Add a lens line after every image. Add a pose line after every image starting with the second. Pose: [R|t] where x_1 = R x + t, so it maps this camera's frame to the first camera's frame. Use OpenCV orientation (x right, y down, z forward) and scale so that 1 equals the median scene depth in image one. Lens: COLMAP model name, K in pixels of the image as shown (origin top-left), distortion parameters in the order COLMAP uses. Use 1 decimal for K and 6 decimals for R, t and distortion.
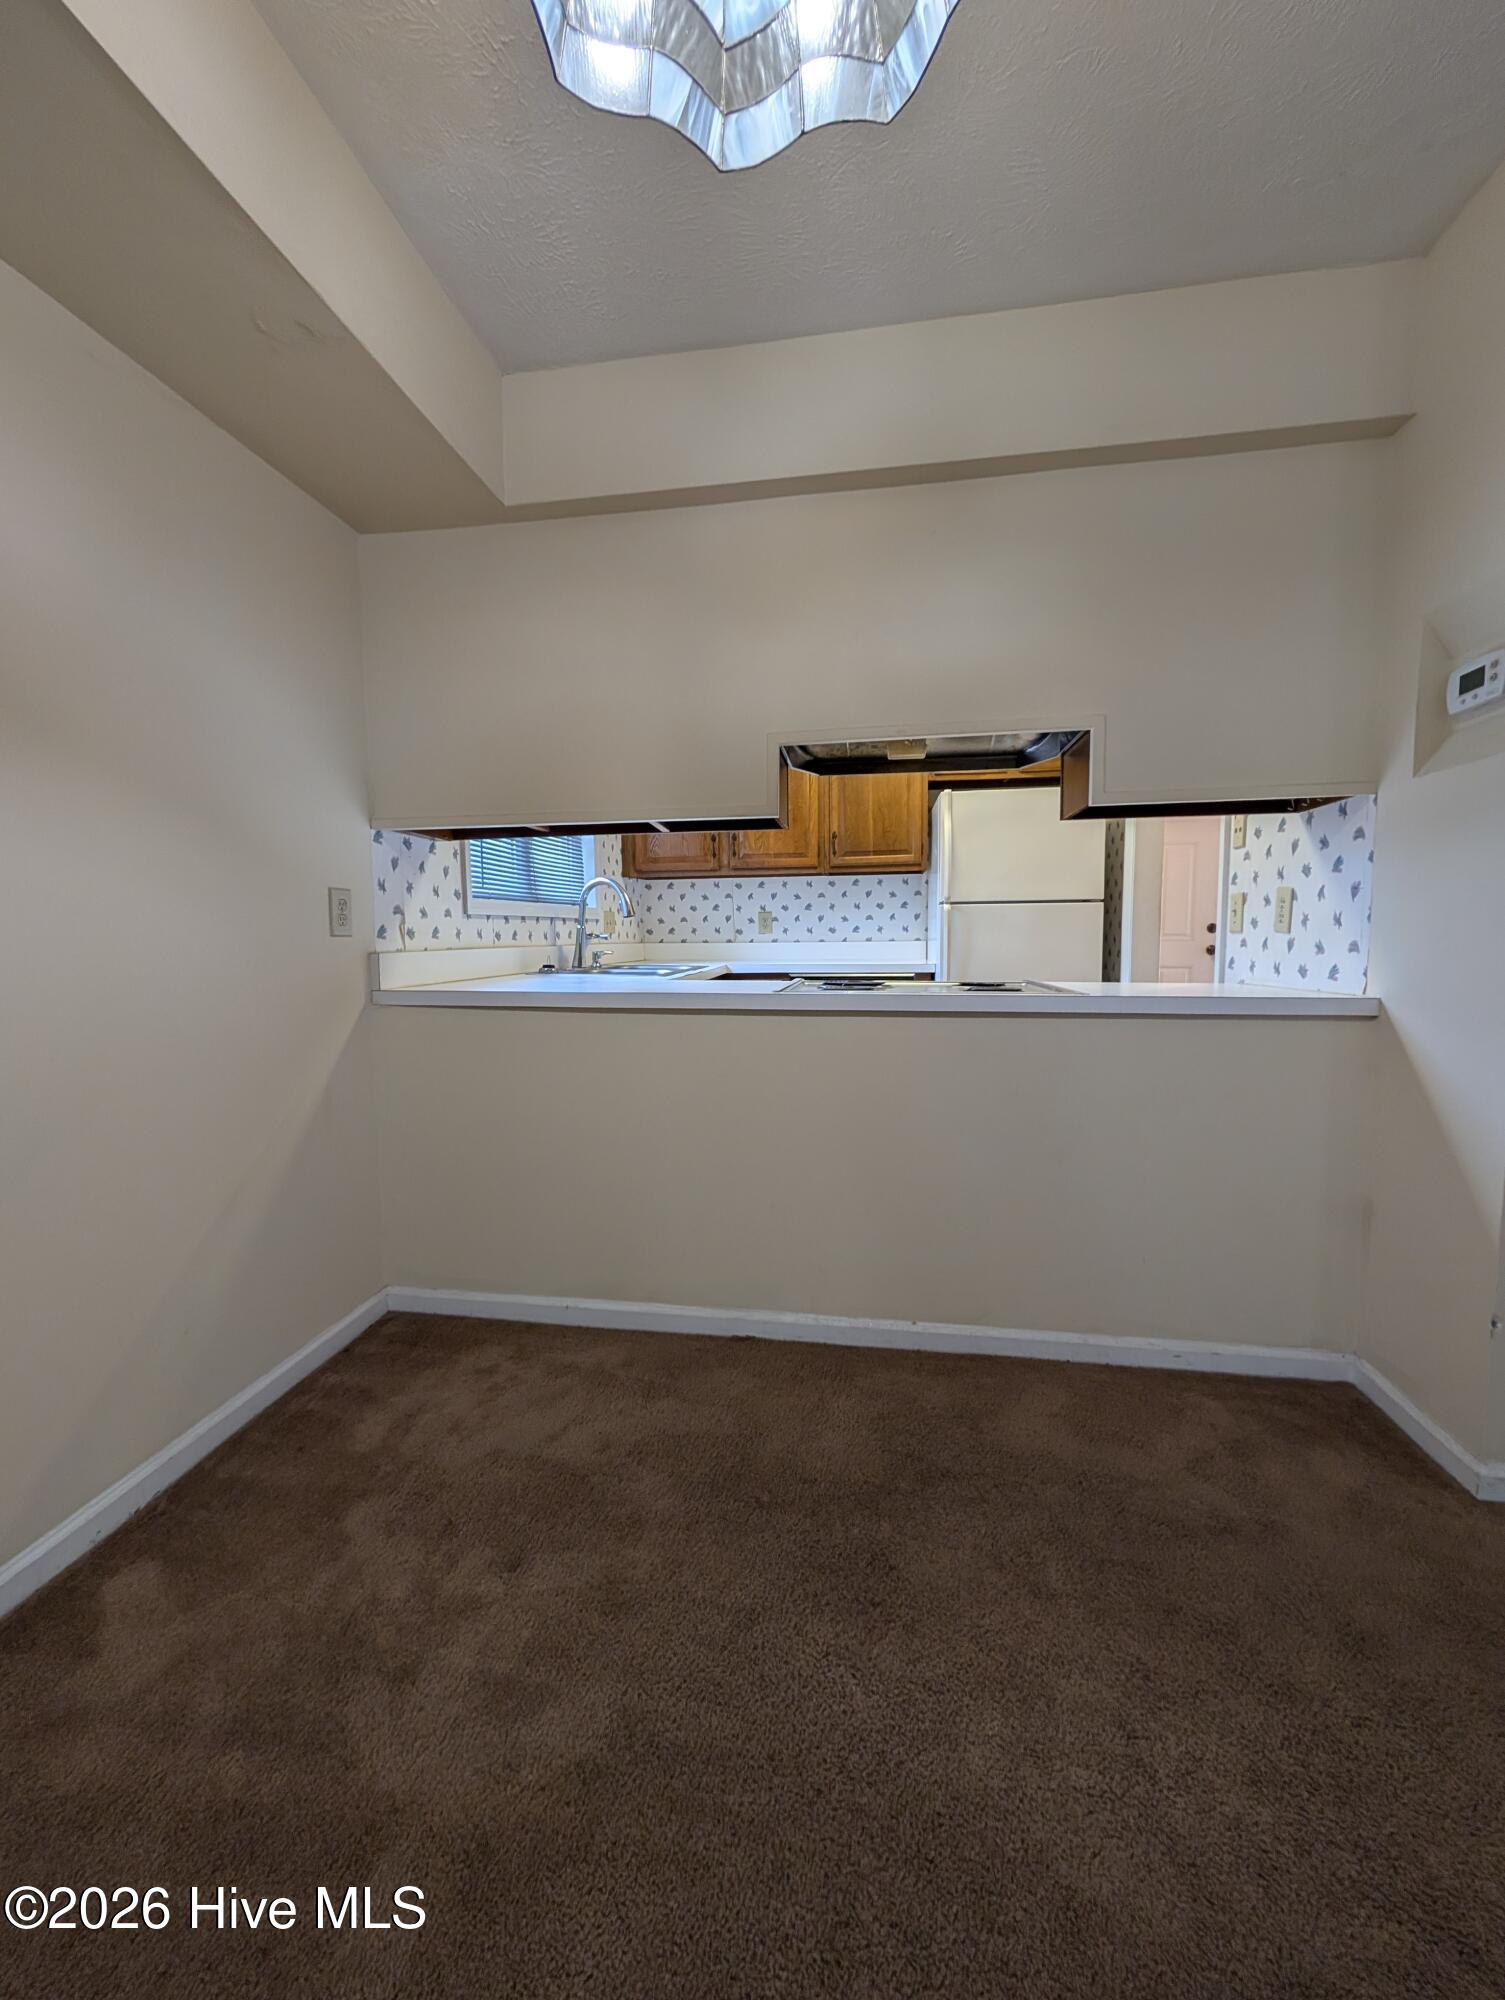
lens RADIAL K [[753.9, 0, 756.5], [0, 753.9, 994.5], [0, 0, 1]] dist [0.003494, 0.000682]
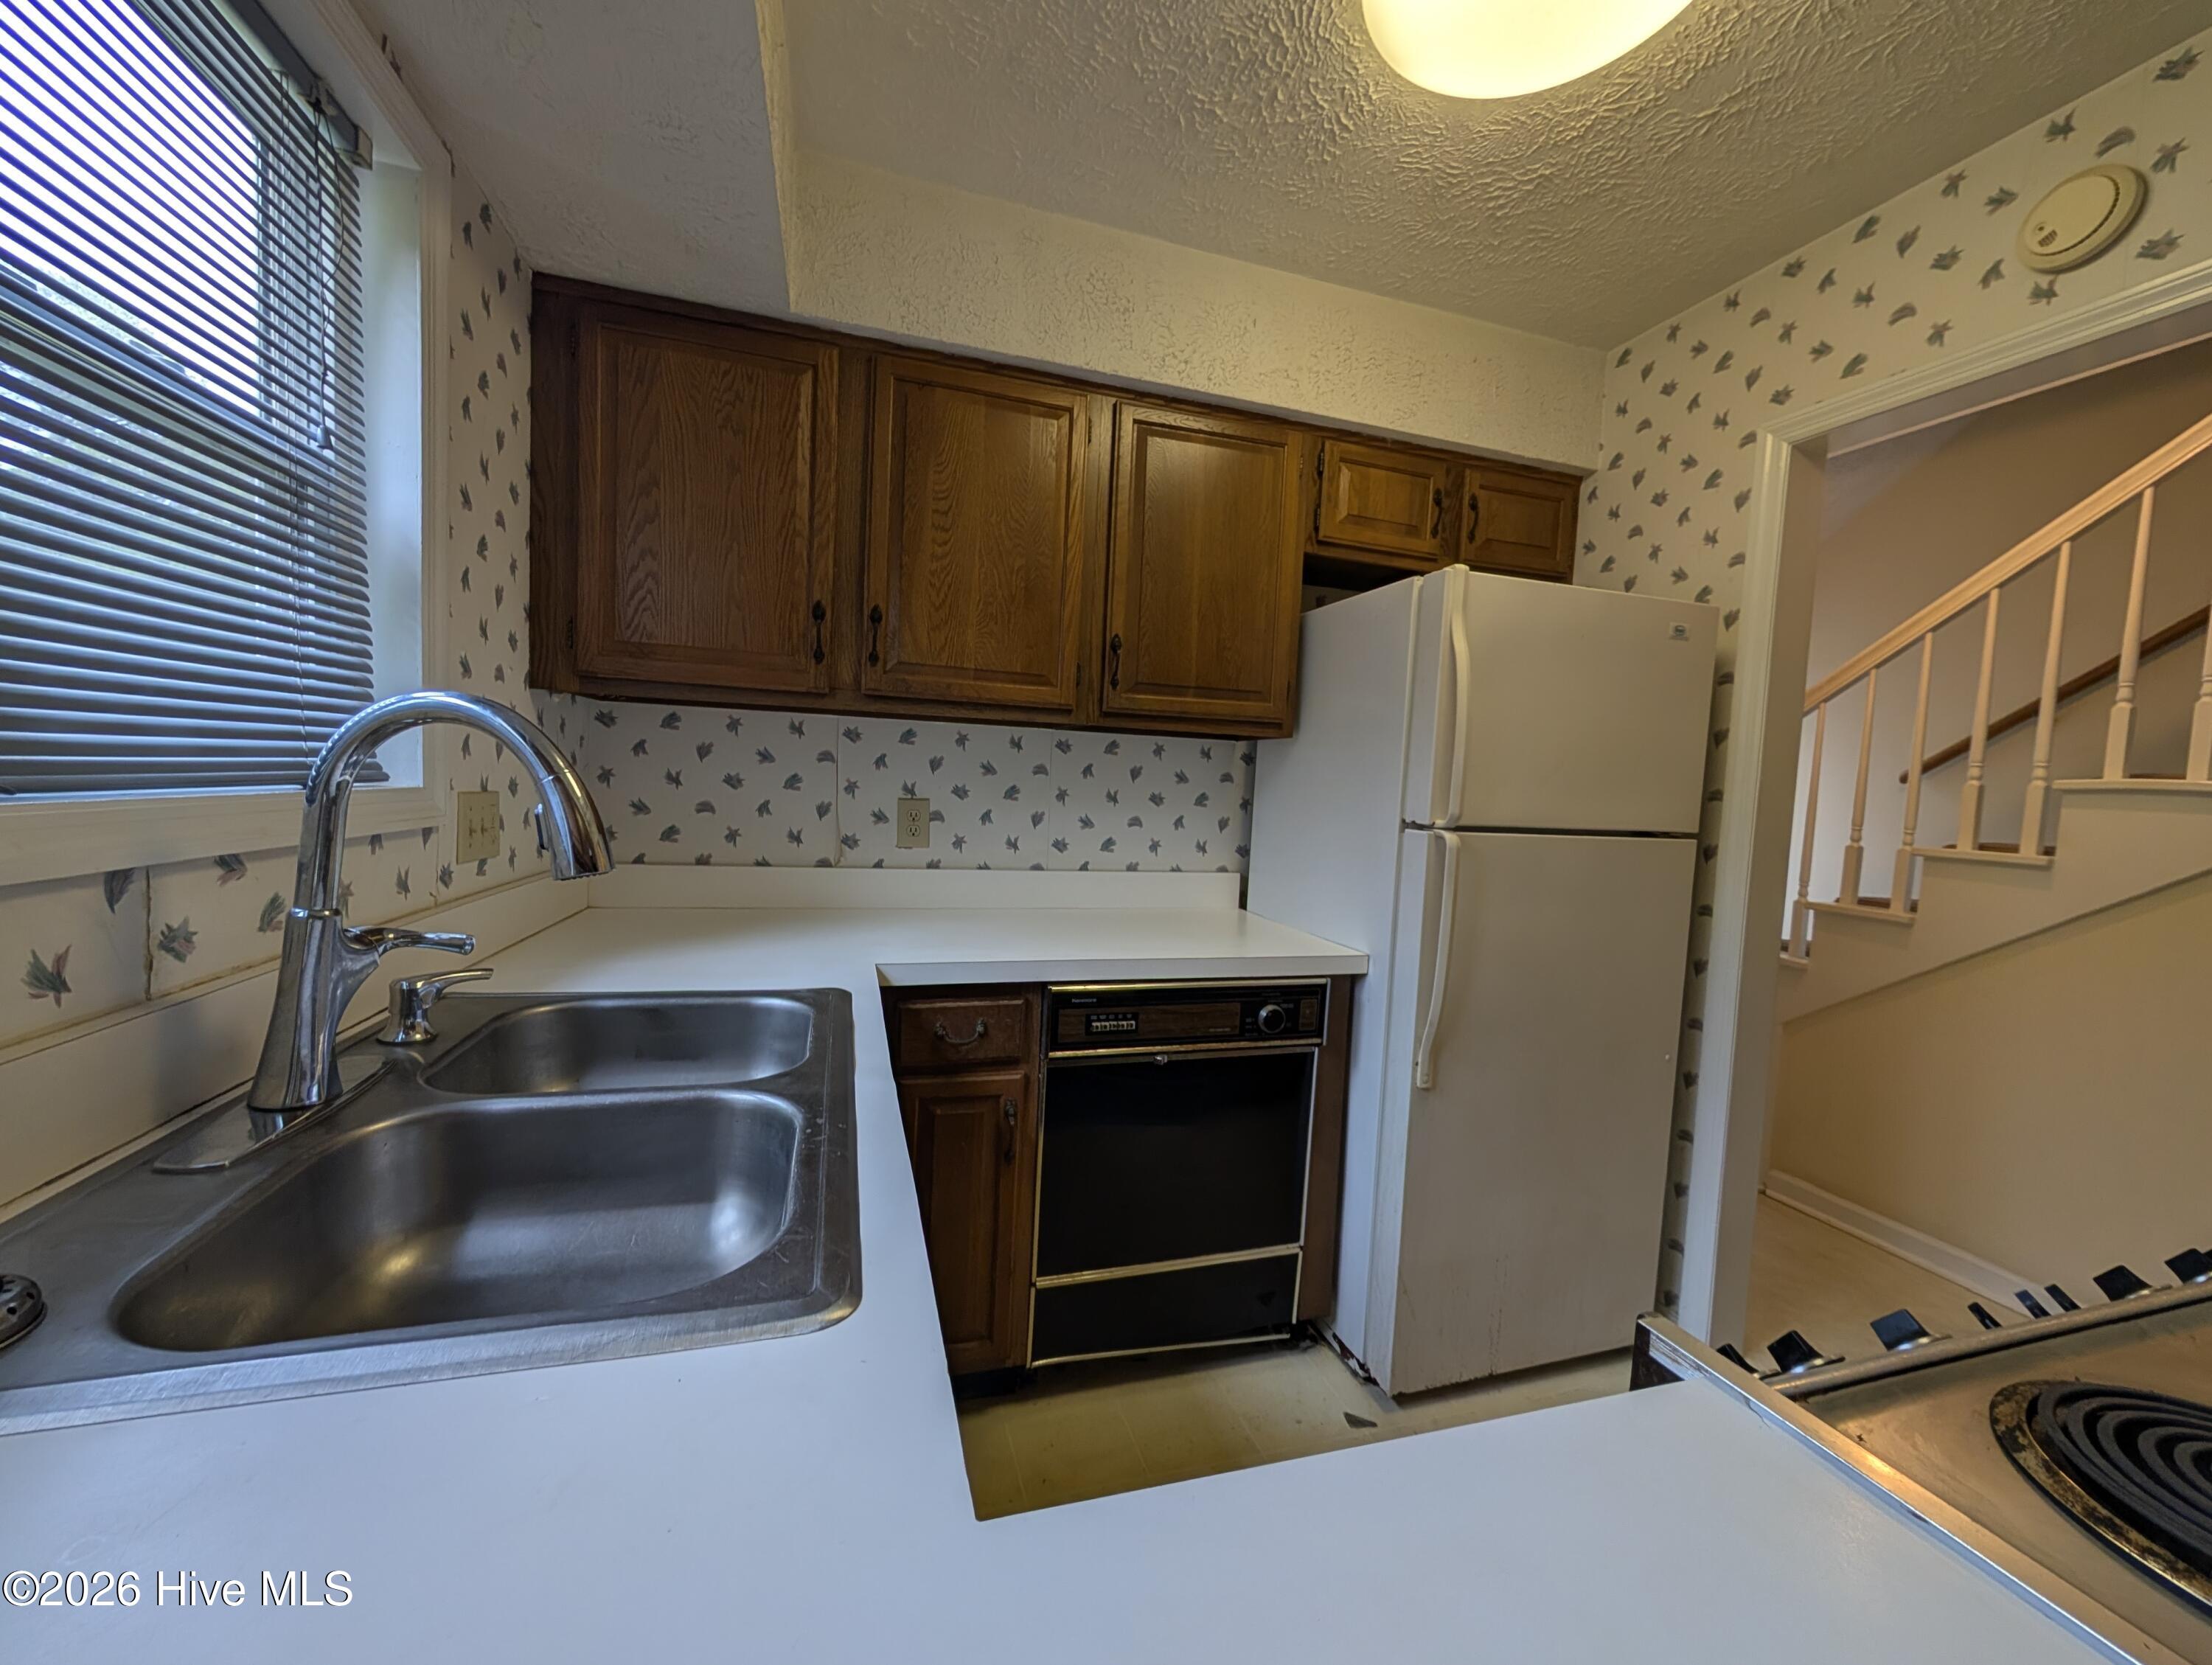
lens RADIAL K [[833.8, 0, 1099.8], [0, 833.8, 831.1], [0, 0, 1]] dist [0.003494, 0.000682]
pose [[0.900667, 0.025937, 0.433734, -0.102758], [-0.020031, 0.999634, -0.018183, -0.085363], [-0.434047, 0.007689, 0.900857, 0.523563]]
